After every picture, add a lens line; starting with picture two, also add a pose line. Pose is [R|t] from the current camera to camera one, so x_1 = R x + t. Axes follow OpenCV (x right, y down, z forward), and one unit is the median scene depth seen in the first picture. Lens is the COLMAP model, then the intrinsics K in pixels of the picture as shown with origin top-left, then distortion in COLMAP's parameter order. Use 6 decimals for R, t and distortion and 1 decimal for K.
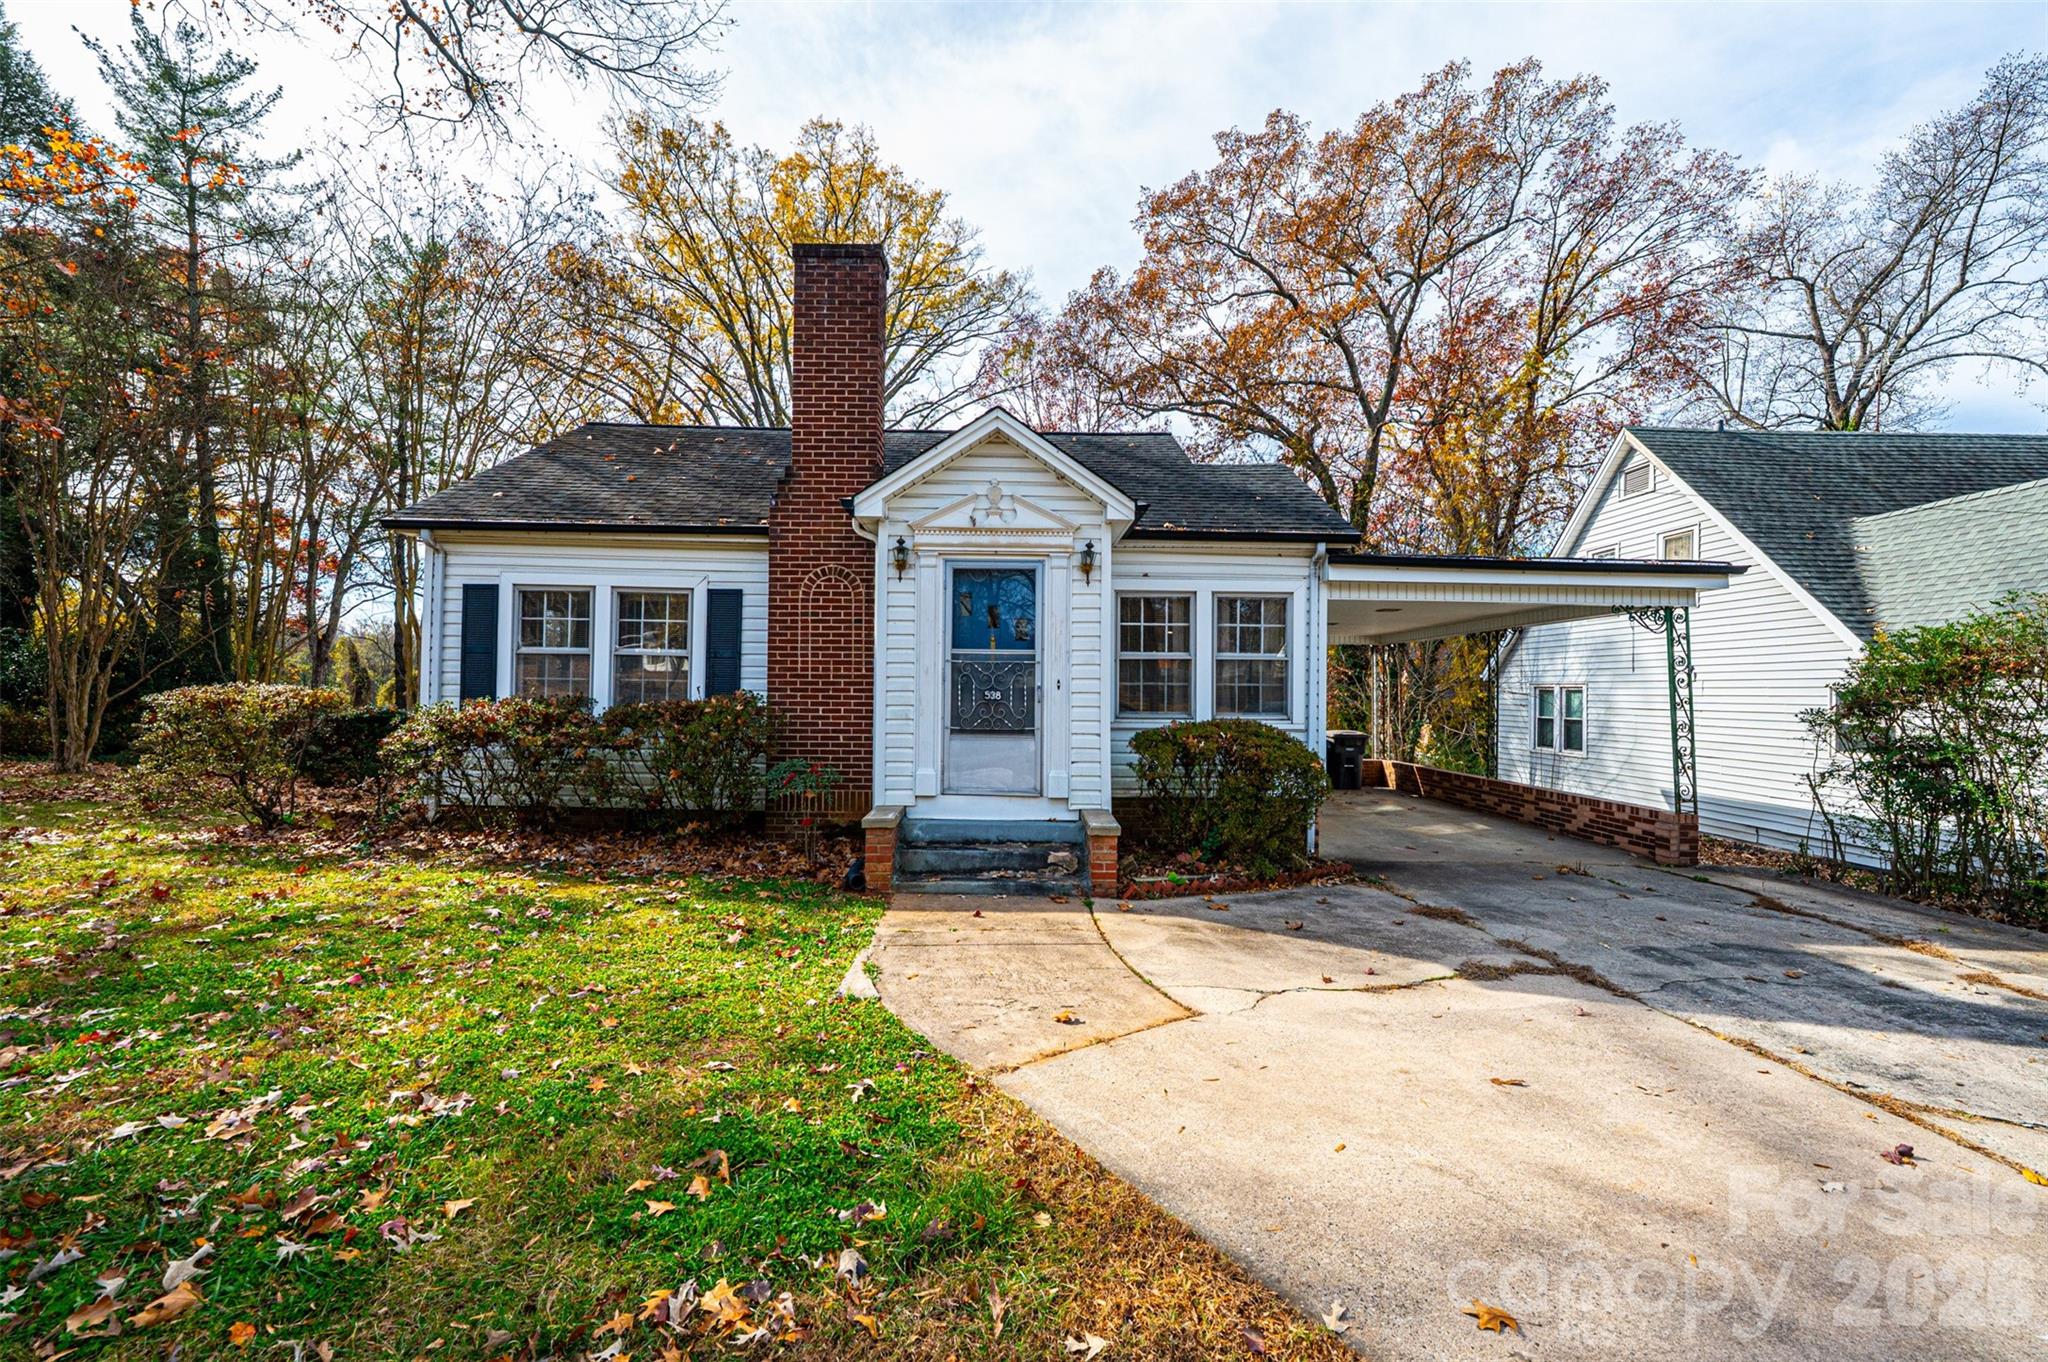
lens RADIAL K [[823.2, 0, 1023.1], [0, 823.2, 686.3], [0, 0, 1]] dist [-0.000019, 0.000122]
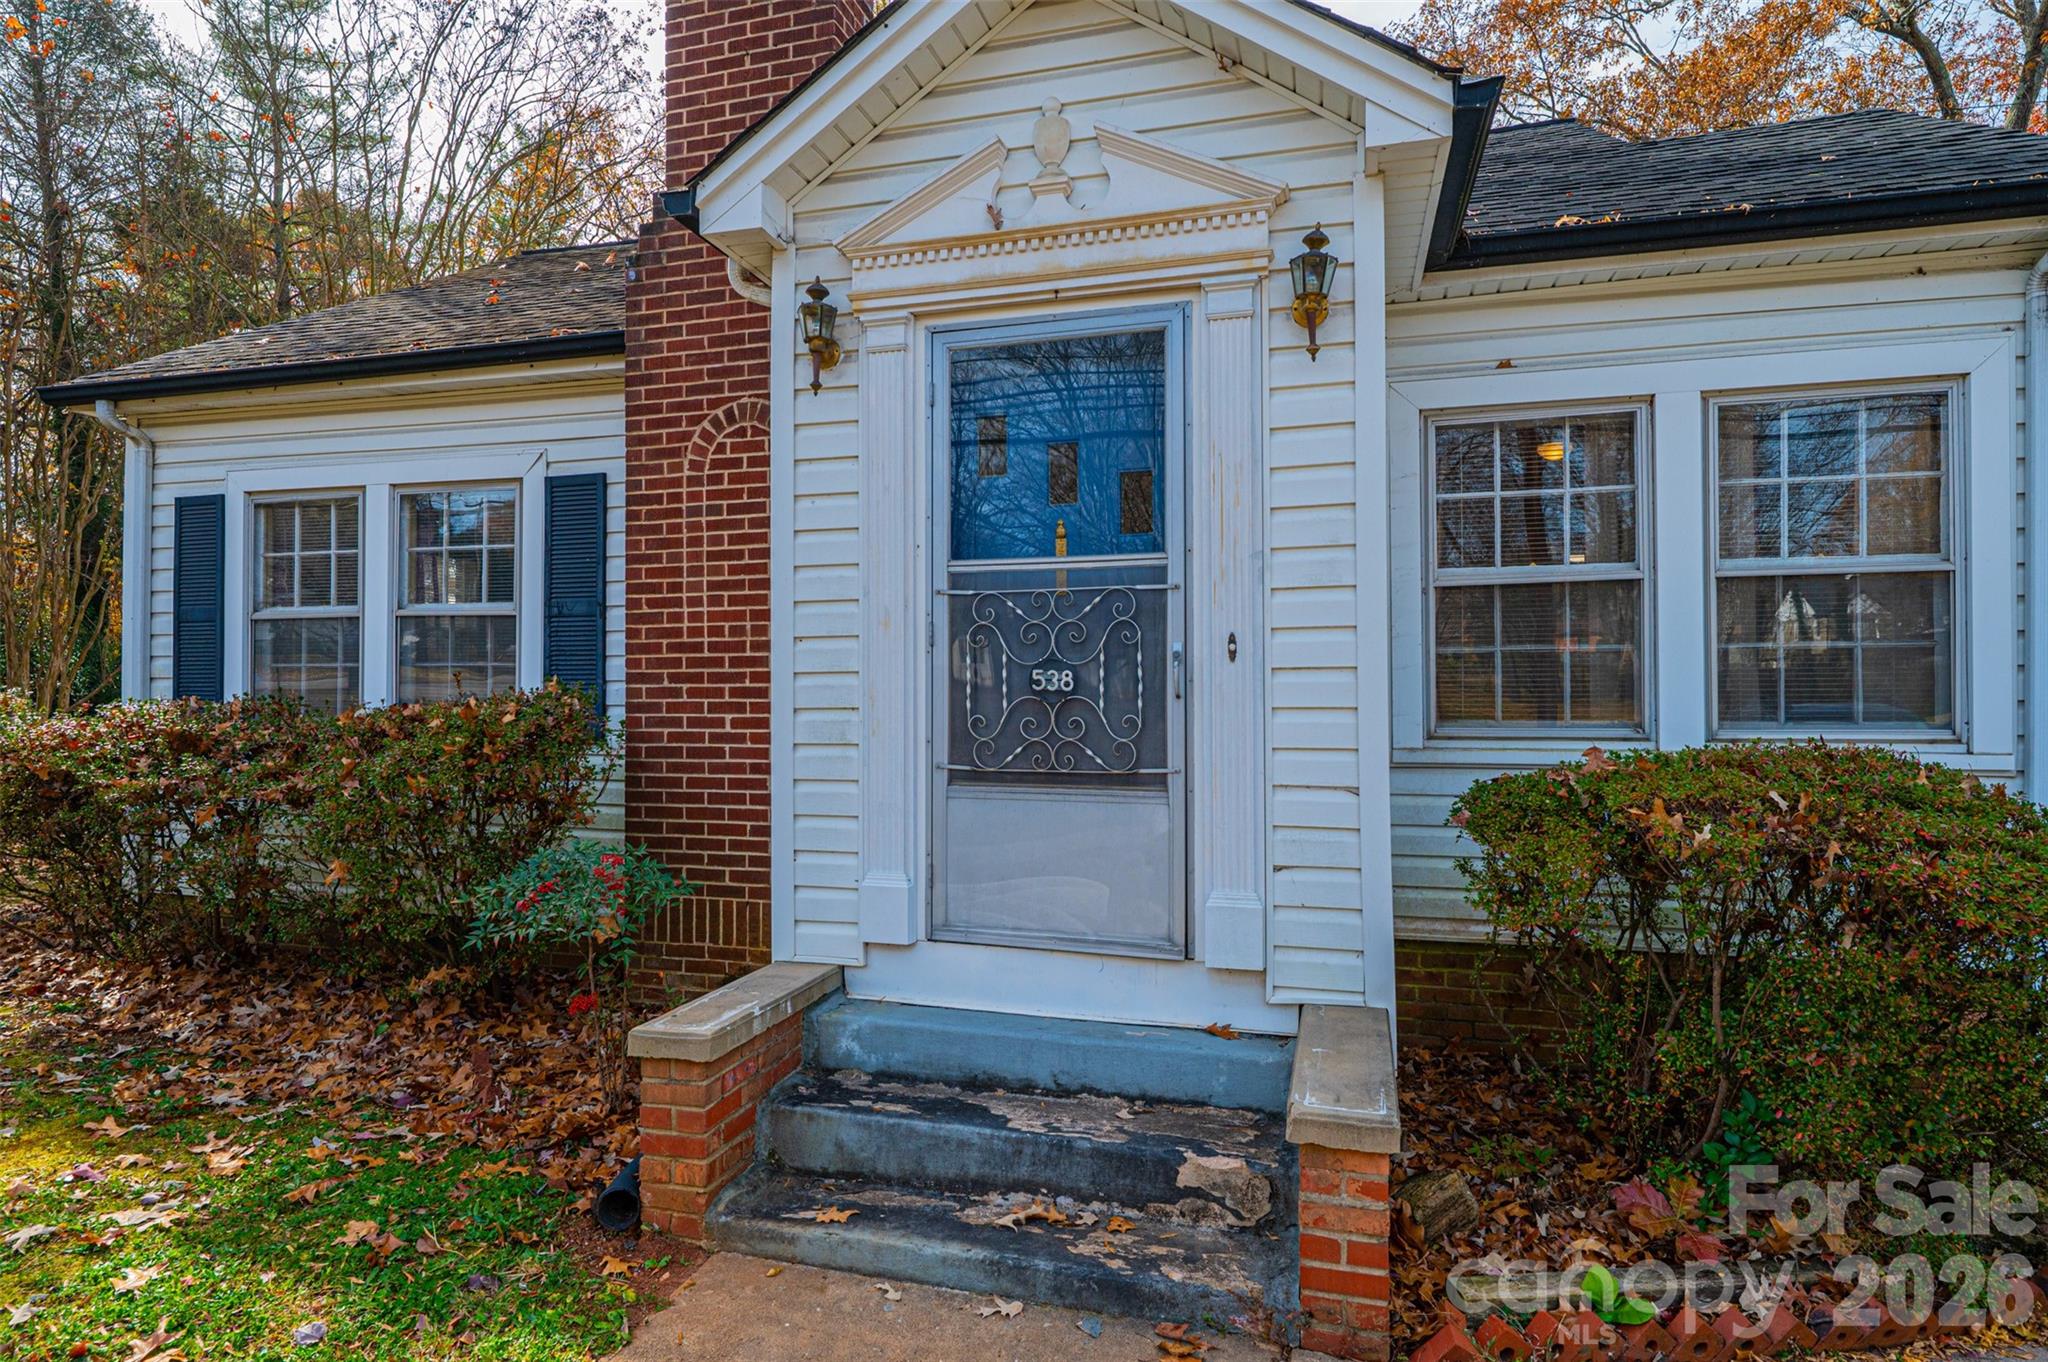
lens RADIAL K [[1107.3, 0, 1021.3], [0, 1107.3, 683.7], [0, 0, 1]] dist [0.000069, -0.000614]
pose [[0.958309, -0.014824, -0.285348, 0.084124], [0.015028, 0.999886, -0.001476, 0.012094], [0.285337, -0.002873, 0.958423, 0.476710]]
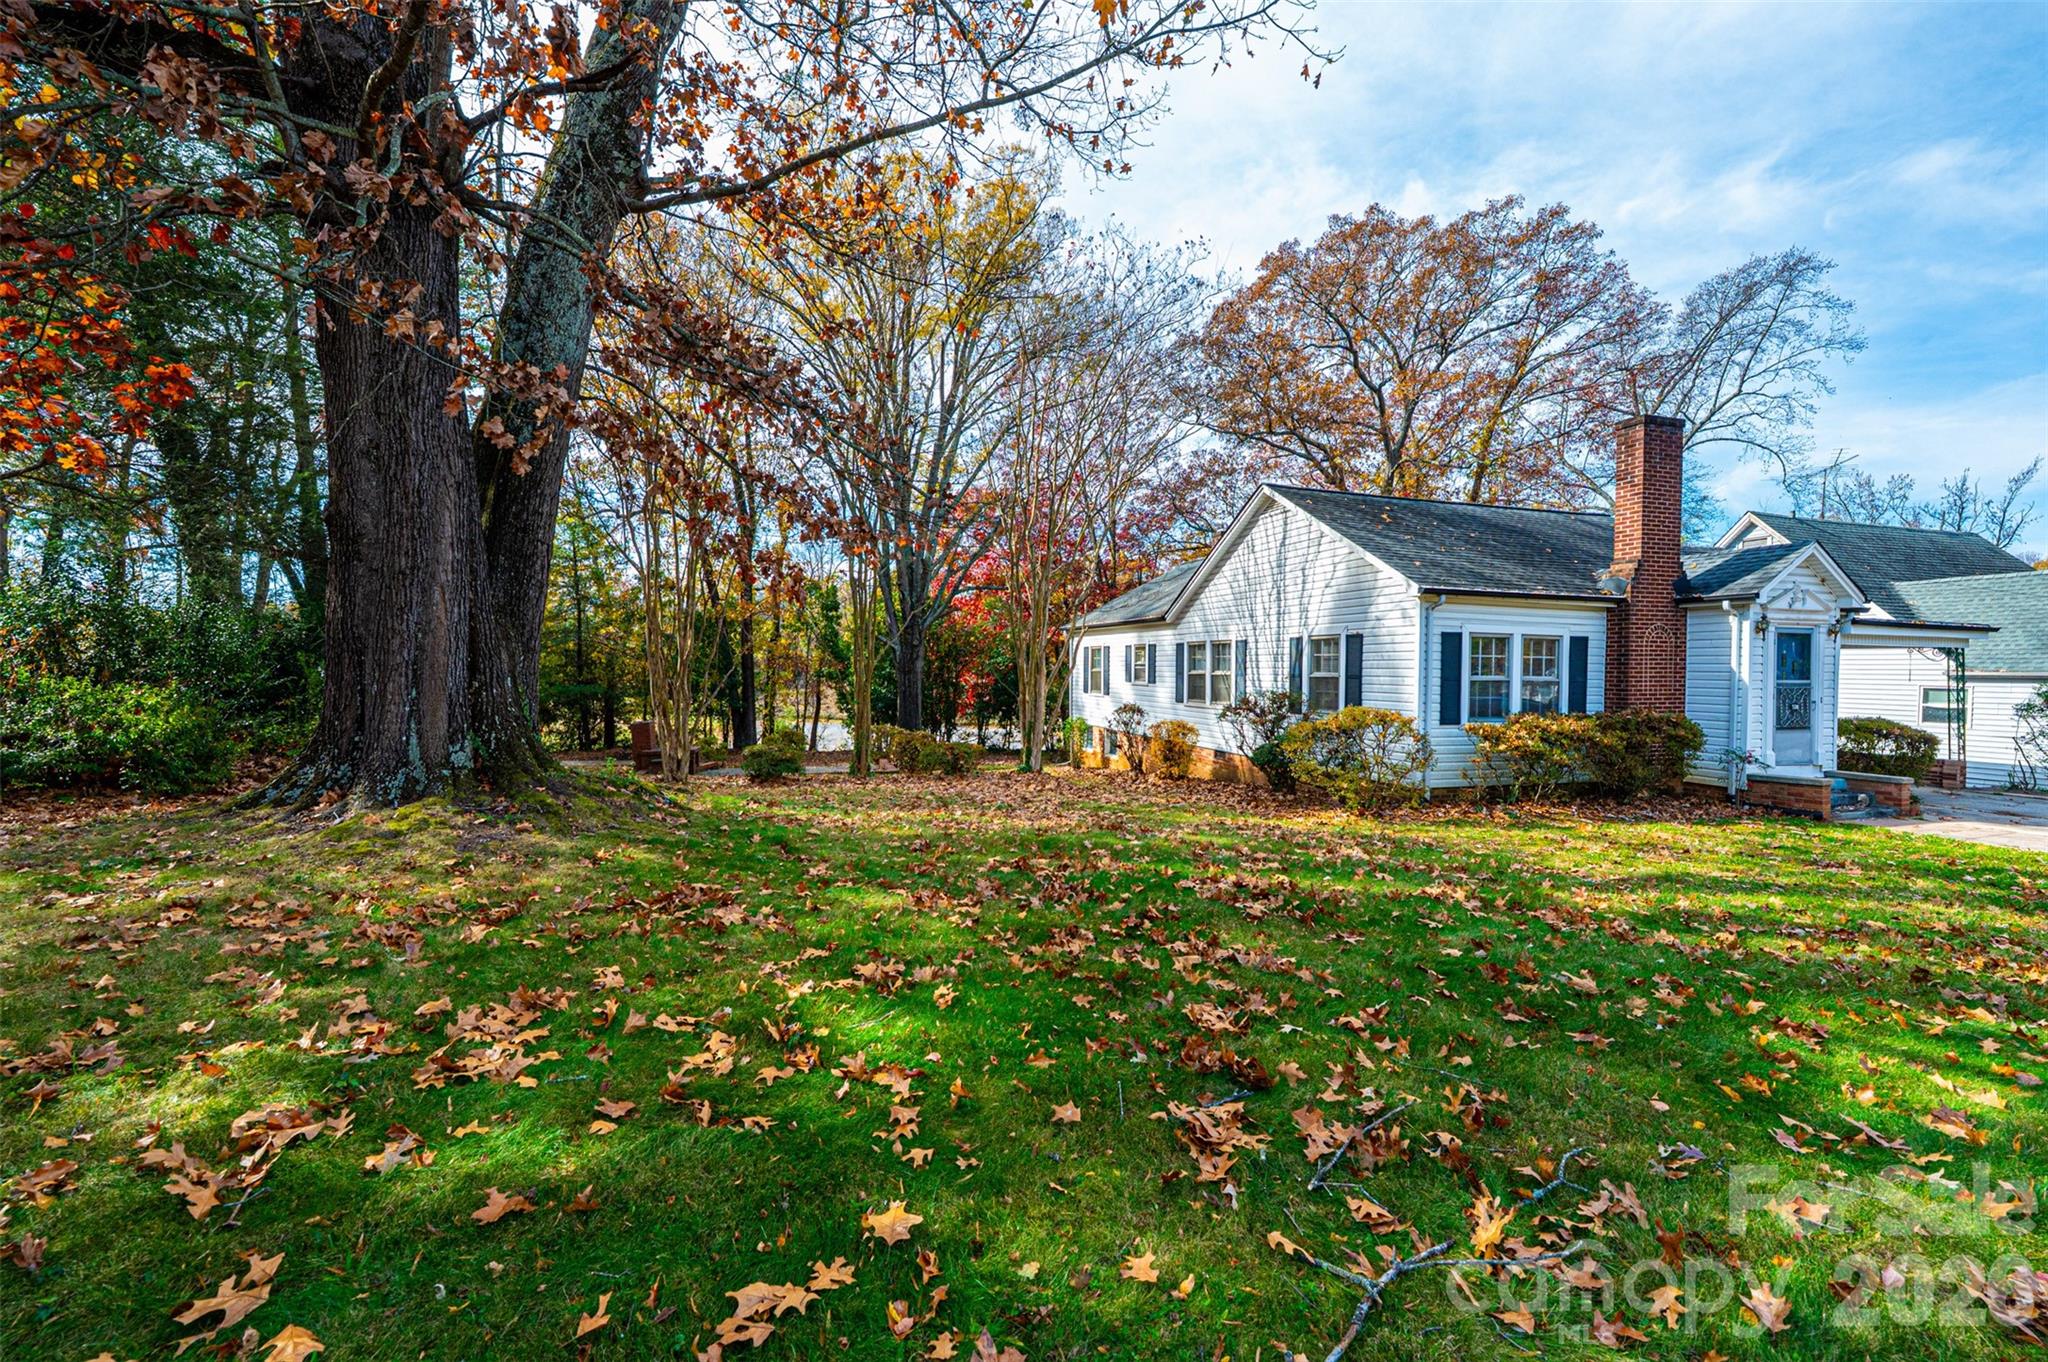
lens RADIAL K [[823.2, 0, 1017.7], [0, 823.2, 675.0], [0, 0, 1]] dist [-0.000019, 0.000122]
pose [[0.957340, -0.006774, 0.288886, -1.910535], [-0.001588, 0.999587, 0.028700, -0.095098], [-0.288961, -0.027935, 0.956933, -0.155021]]
